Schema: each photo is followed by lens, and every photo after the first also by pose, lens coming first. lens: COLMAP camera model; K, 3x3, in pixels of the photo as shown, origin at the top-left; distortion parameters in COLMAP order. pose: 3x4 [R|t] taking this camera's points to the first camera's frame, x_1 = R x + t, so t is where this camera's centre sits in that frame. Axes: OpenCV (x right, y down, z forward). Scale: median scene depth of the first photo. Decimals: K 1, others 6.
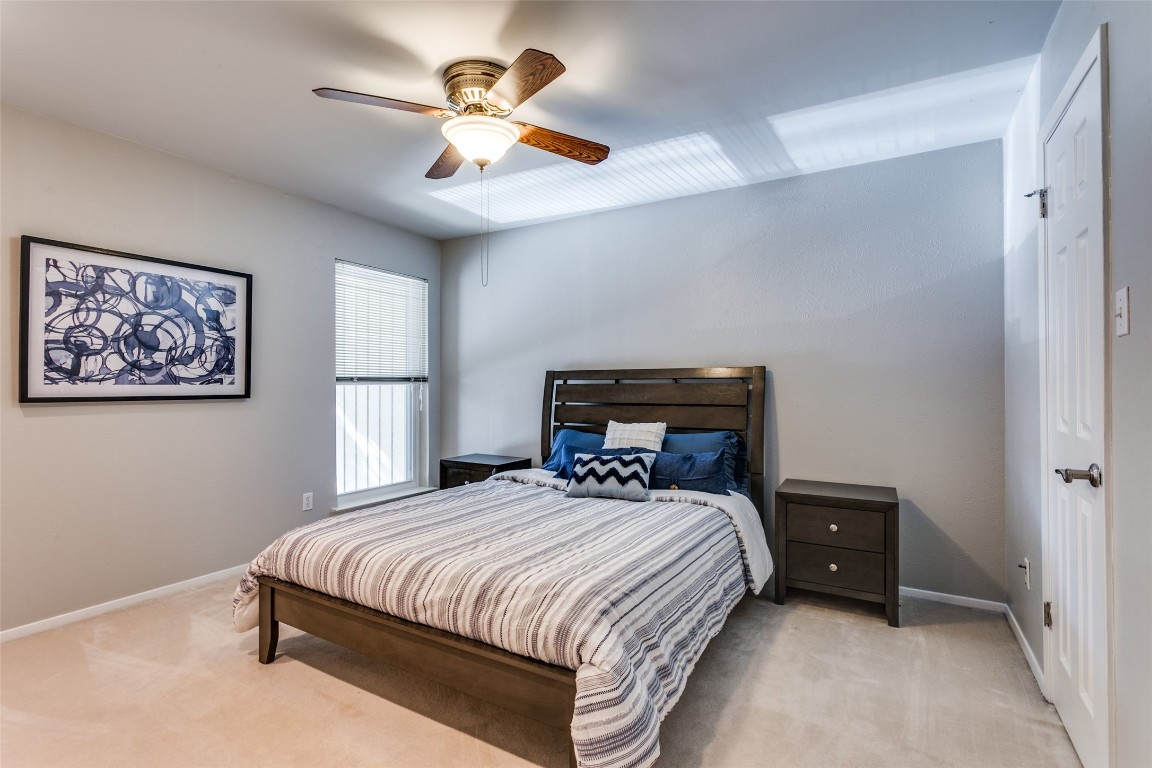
lens RADIAL K [[543.5, 0, 568.2], [0, 543.5, 384.6], [0, 0, 1]] dist [0.001637, 0.000513]
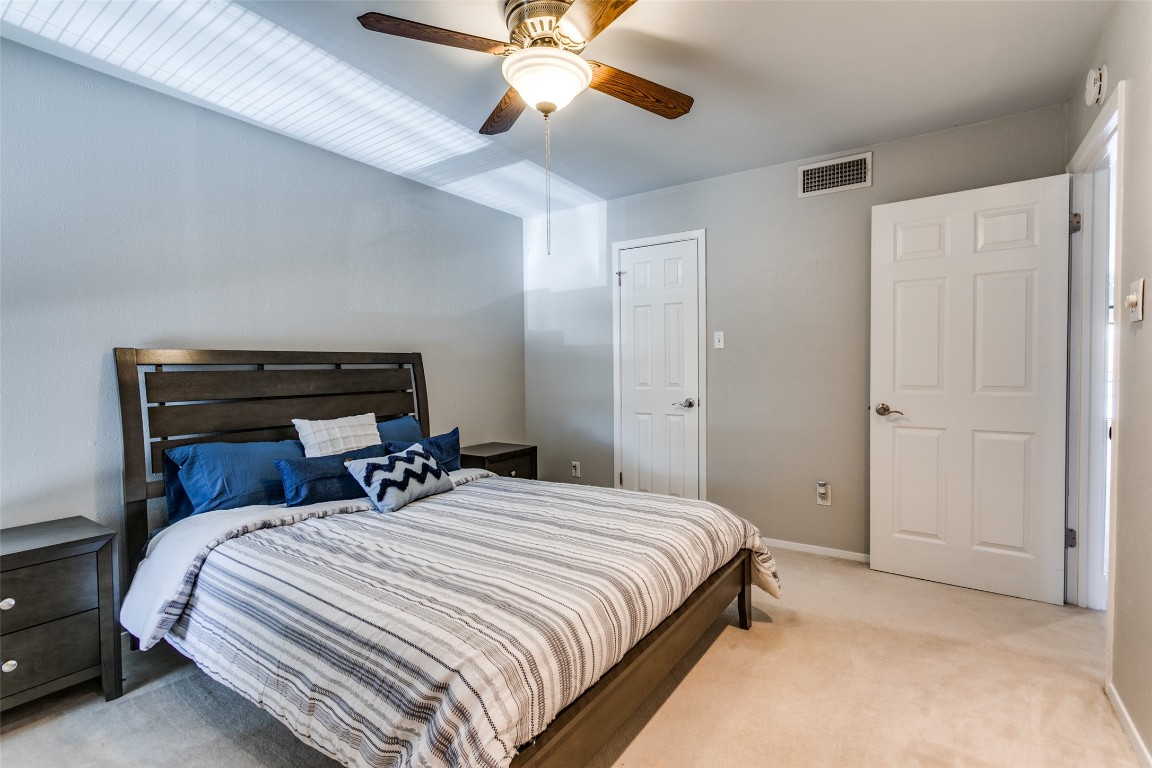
lens RADIAL K [[543.5, 0, 568.2], [0, 543.5, 384.6], [0, 0, 1]] dist [0.001637, 0.000513]
pose [[0.059359, -0.029308, 0.997806, -0.774278], [0.012588, 0.999511, 0.028609, 0.002320], [-0.998157, 0.010862, 0.059699, 0.702052]]
